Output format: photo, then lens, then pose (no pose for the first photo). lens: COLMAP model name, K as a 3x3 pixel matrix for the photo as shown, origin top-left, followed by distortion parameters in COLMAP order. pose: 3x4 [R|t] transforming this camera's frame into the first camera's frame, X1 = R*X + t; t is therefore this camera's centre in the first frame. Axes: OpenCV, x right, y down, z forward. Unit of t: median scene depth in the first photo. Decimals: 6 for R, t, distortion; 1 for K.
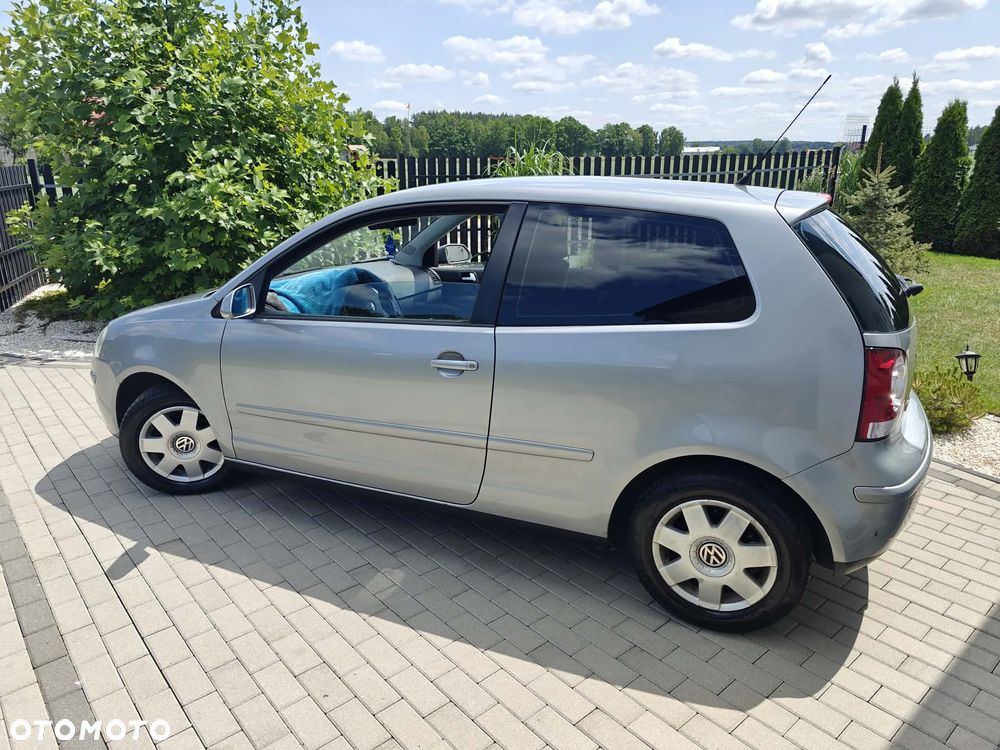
lens RADIAL K [[707.3, 0, 500.0], [0, 707.3, 375.0], [0, 0, 1]] dist [0.030183, -0.005090]
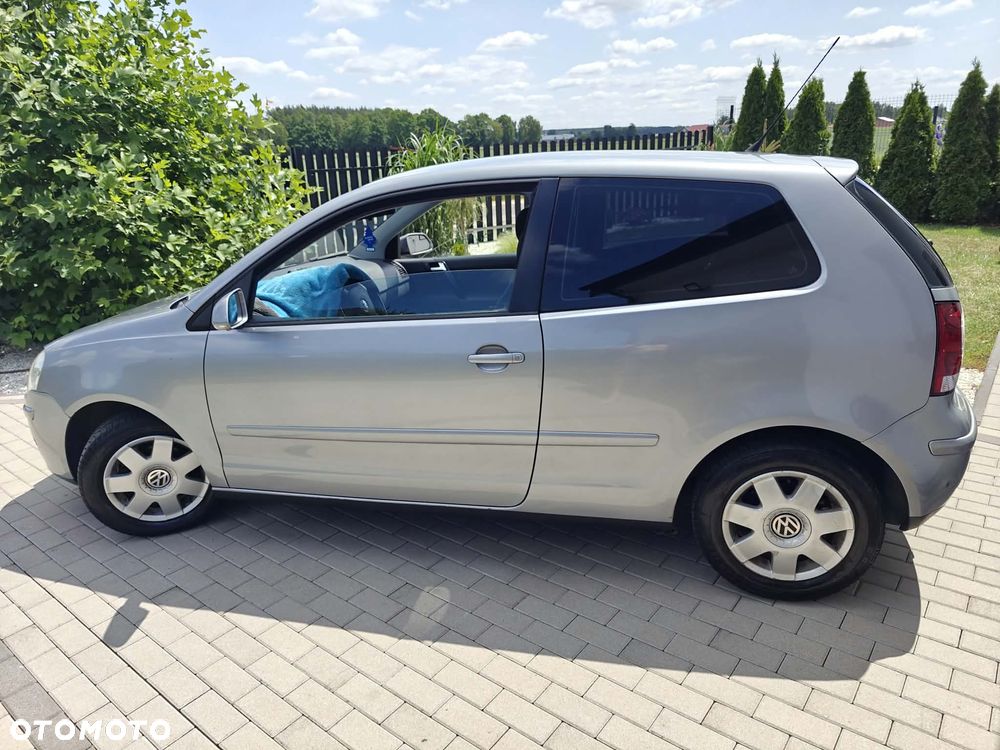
lens RADIAL K [[690.4, 0, 500.0], [0, 690.4, 375.0], [0, 0, 1]] dist [0.028266, -0.006390]
pose [[0.980625, -0.096315, 0.170580, -0.175527], [0.093430, 0.995315, 0.024878, -0.012287], [-0.172177, -0.008459, 0.985030, 0.090365]]
